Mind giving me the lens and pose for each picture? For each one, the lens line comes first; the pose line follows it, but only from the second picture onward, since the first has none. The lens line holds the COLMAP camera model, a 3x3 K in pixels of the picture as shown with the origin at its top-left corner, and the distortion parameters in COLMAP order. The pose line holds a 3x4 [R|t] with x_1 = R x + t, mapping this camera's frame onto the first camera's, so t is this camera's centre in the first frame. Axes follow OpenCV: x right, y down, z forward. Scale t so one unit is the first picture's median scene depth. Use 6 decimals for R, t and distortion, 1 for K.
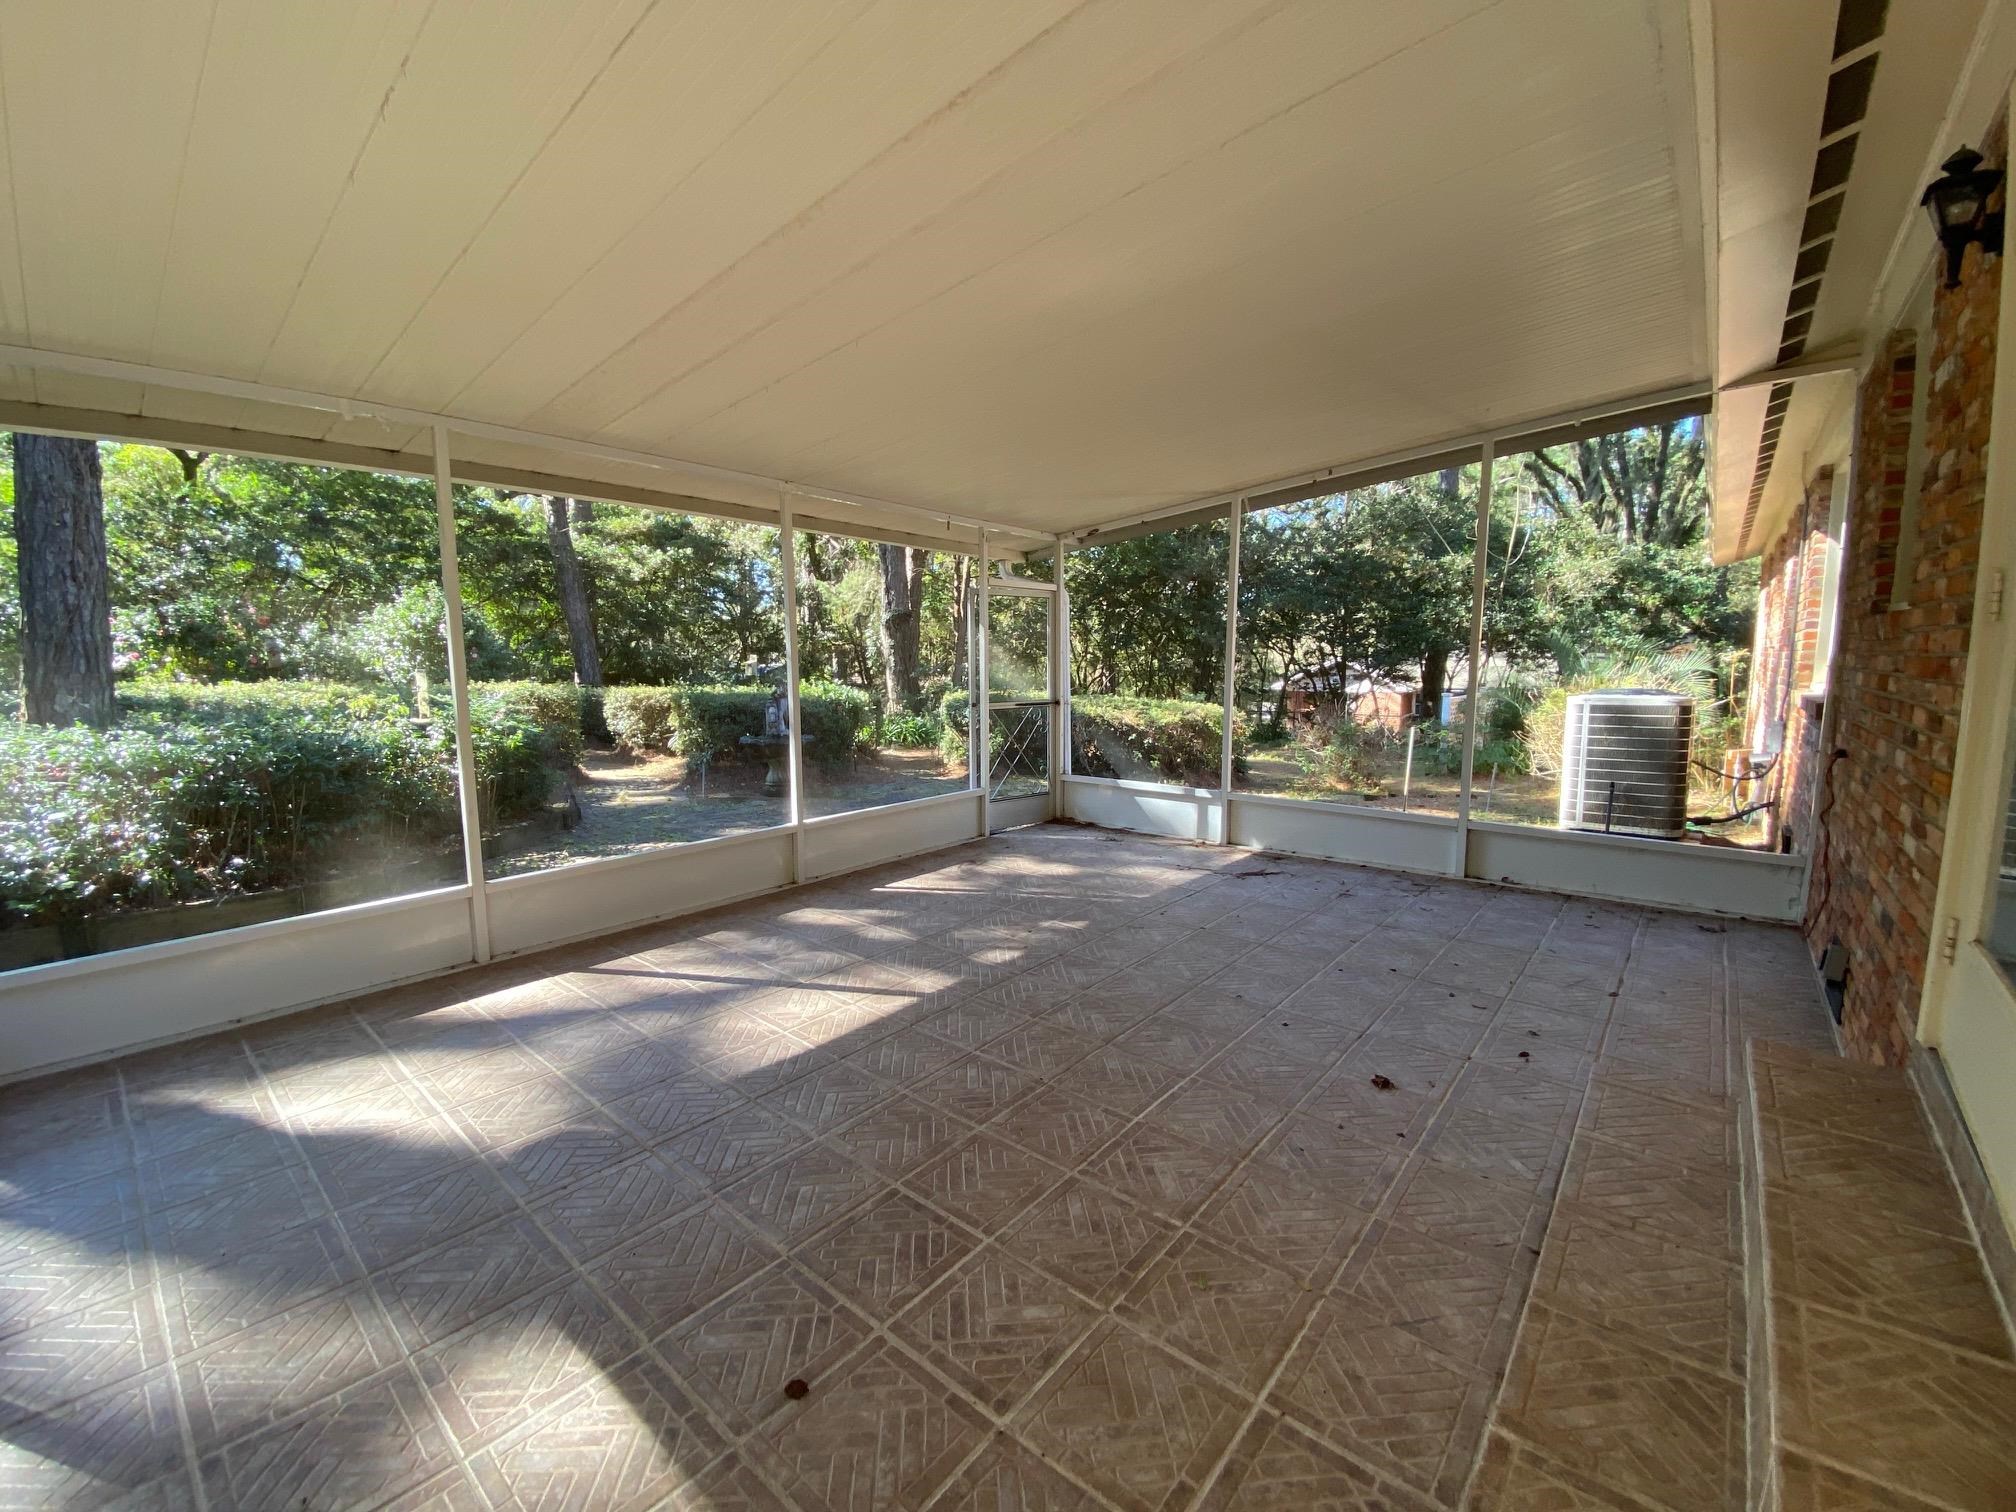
lens RADIAL K [[807.4, 0, 1007.8], [0, 807.4, 763.2], [0, 0, 1]] dist [-0.002297, -0.011333]
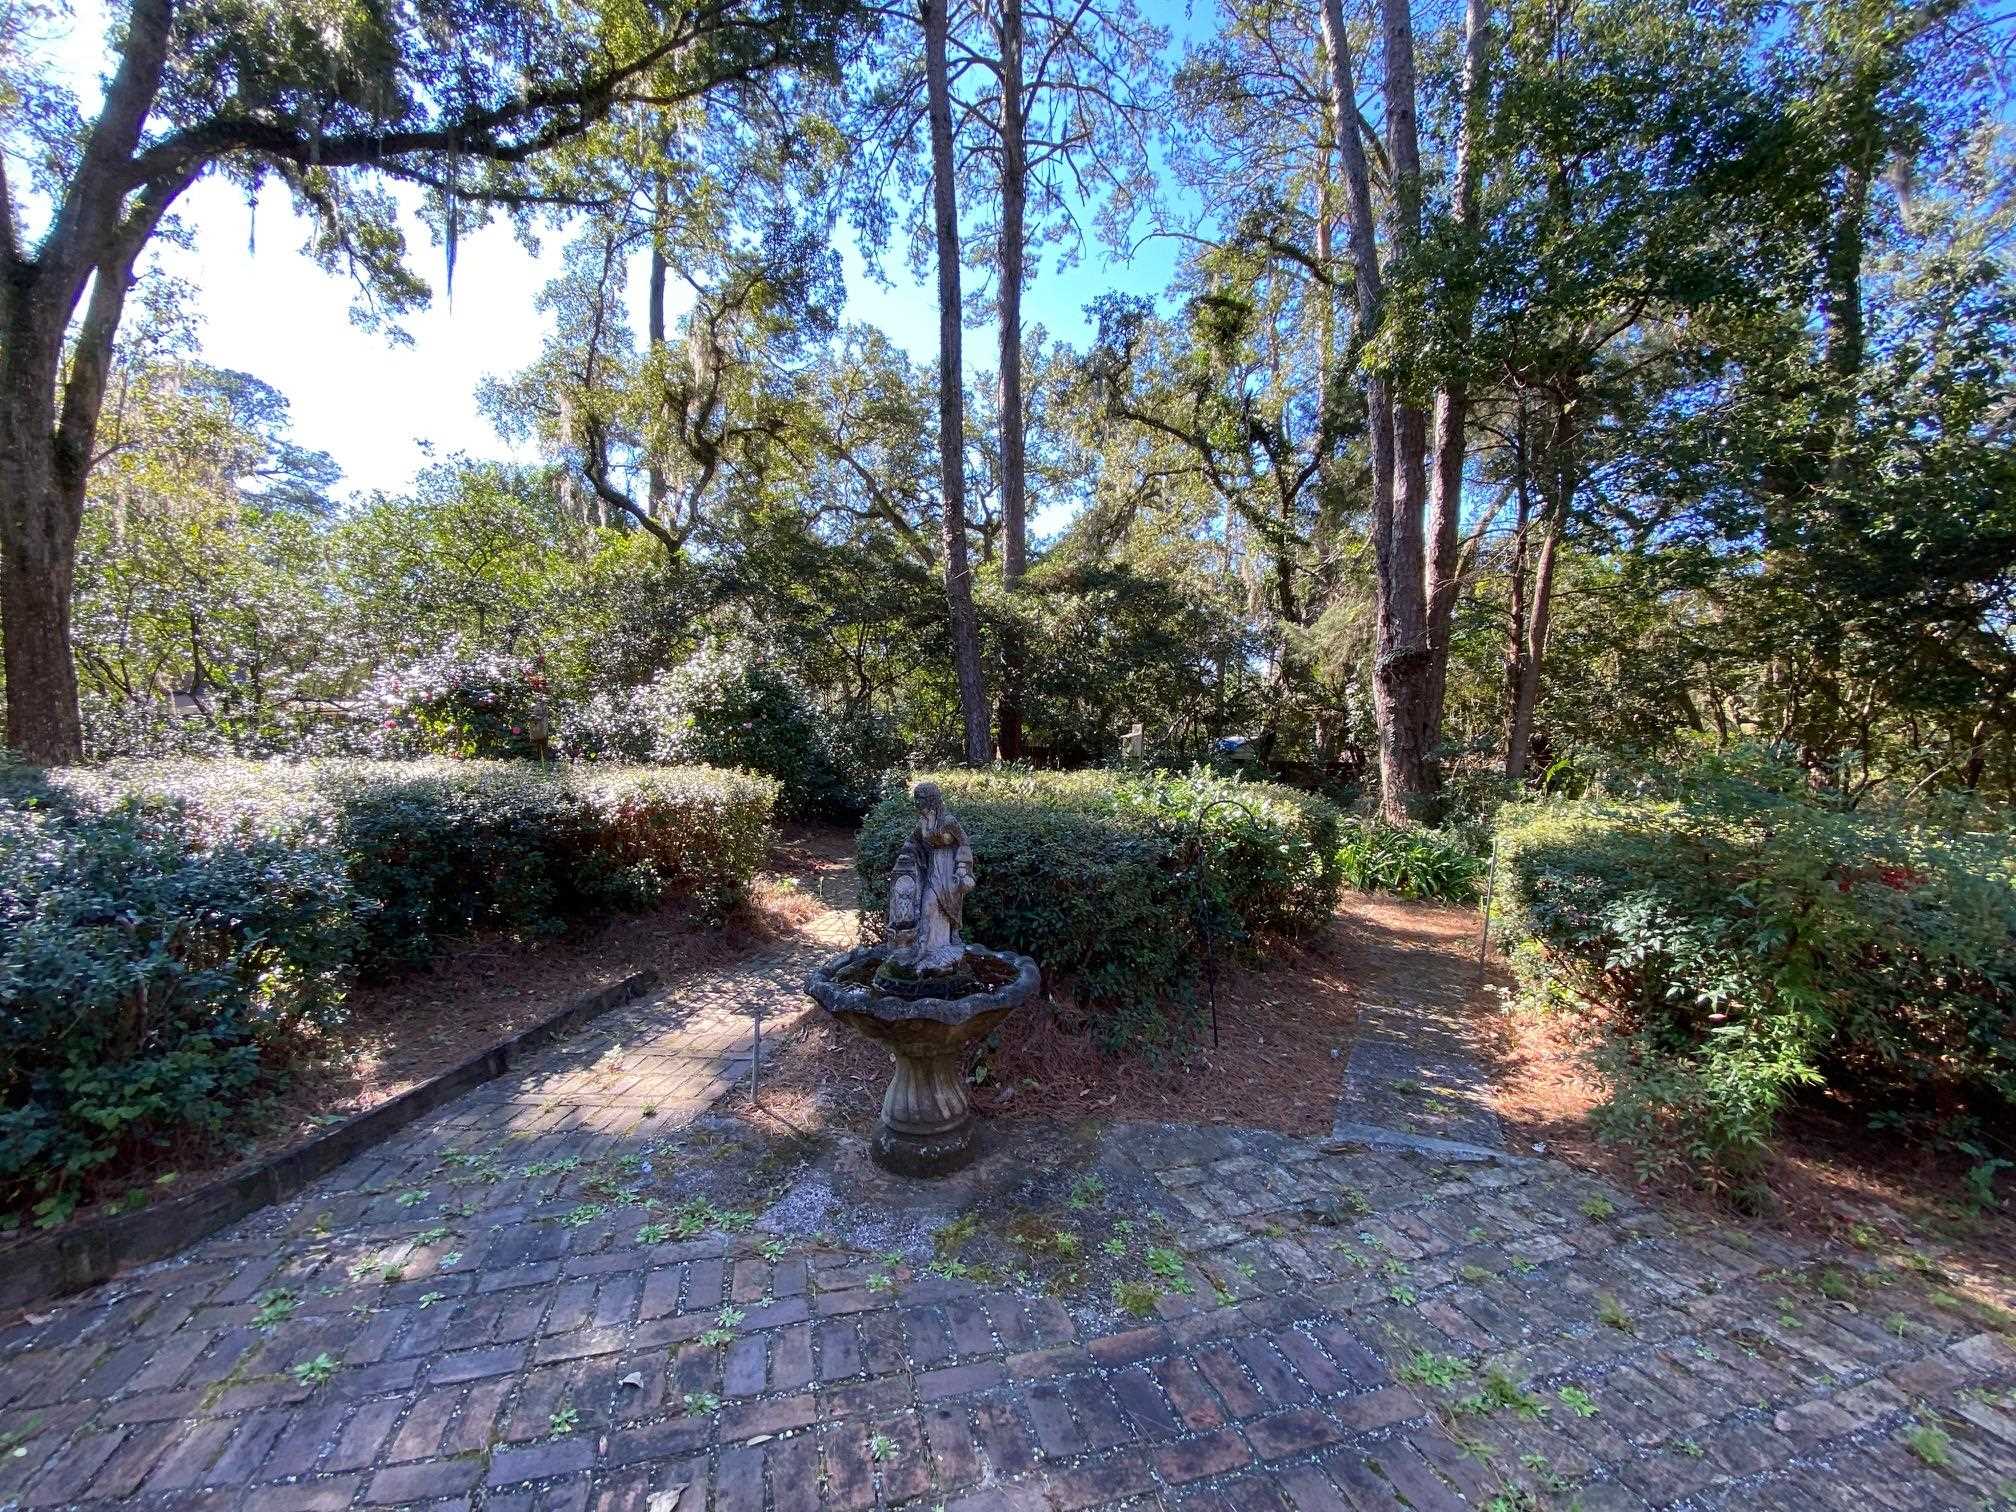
lens RADIAL K [[807.4, 0, 992.6], [0, 807.4, 763.8], [0, 0, 1]] dist [-0.002297, -0.011333]
pose [[0.812593, 0.018937, -0.582524, -0.032551], [-0.072127, 0.995057, -0.068266, -0.039645], [0.578351, 0.097488, 0.809942, 0.329260]]
